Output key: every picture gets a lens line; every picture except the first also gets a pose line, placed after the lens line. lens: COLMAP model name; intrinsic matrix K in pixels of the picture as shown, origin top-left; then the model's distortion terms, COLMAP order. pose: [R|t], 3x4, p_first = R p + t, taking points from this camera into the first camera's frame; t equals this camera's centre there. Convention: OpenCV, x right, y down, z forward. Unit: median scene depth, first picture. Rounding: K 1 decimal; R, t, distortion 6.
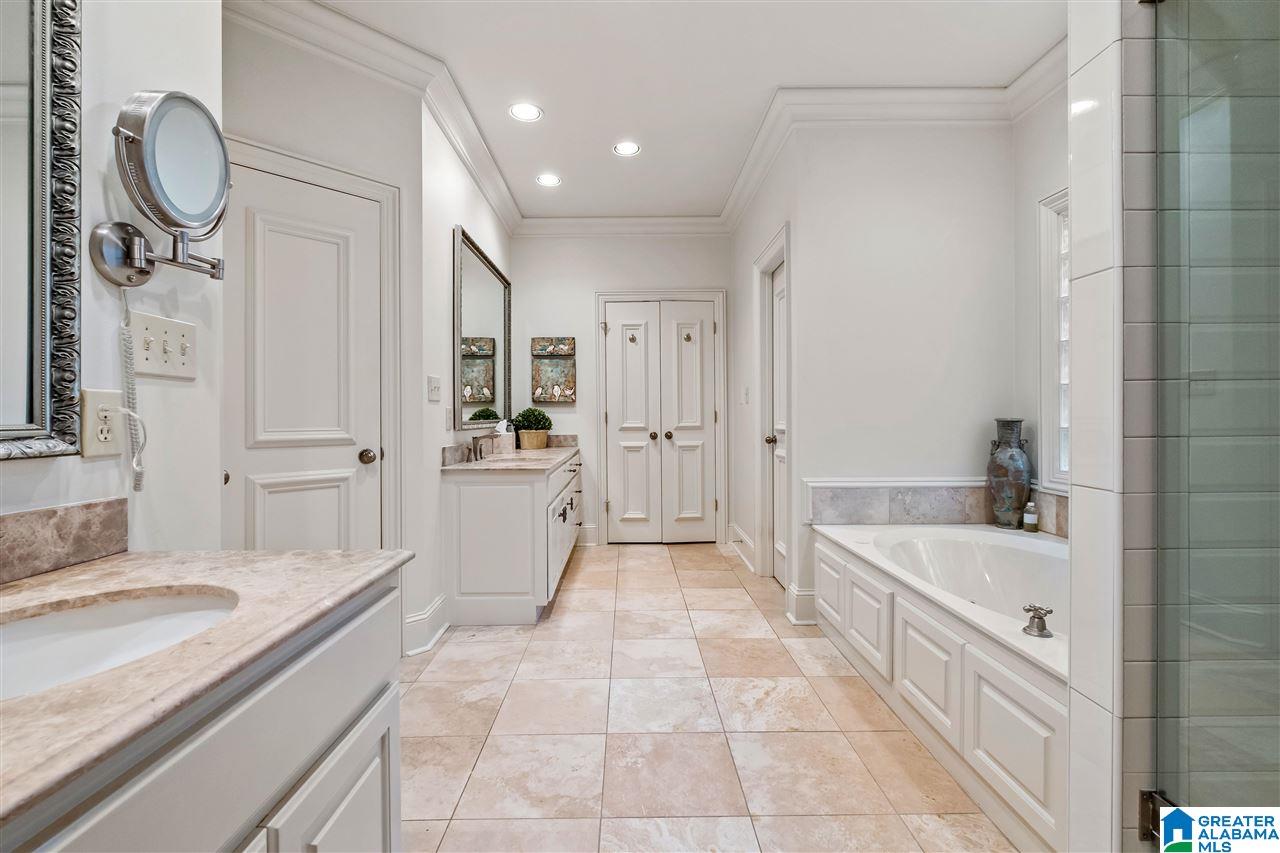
lens RADIAL K [[560.4, 0, 637.1], [0, 560.4, 417.9], [0, 0, 1]] dist [-0.000664, -0.000100]
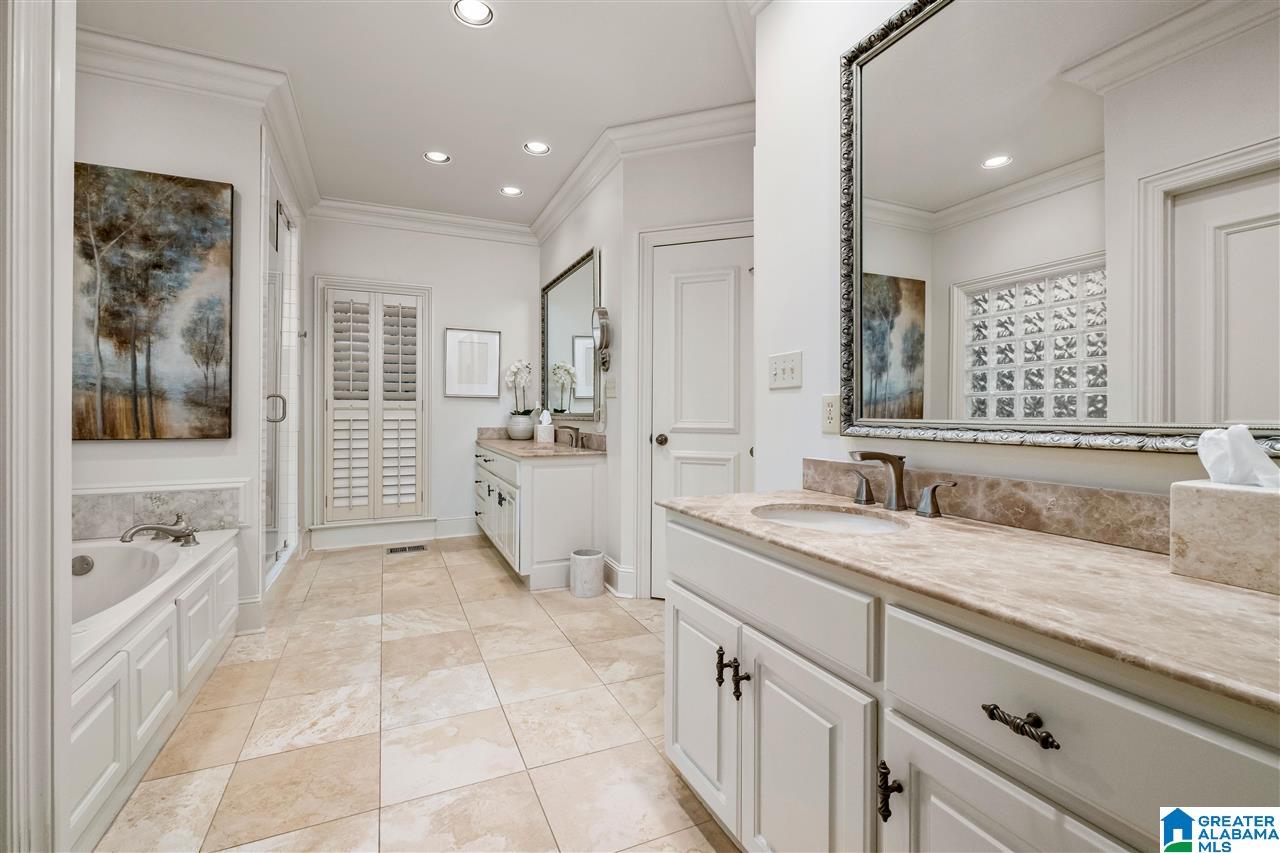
lens RADIAL K [[560.4, 0, 637.3], [0, 560.4, 415.5], [0, 0, 1]] dist [-0.000664, -0.000100]
pose [[-0.917110, 0.005401, -0.398599, 0.115546], [0.000248, 0.999916, 0.012979, -0.008319], [0.398635, 0.011804, -0.917034, 2.052850]]
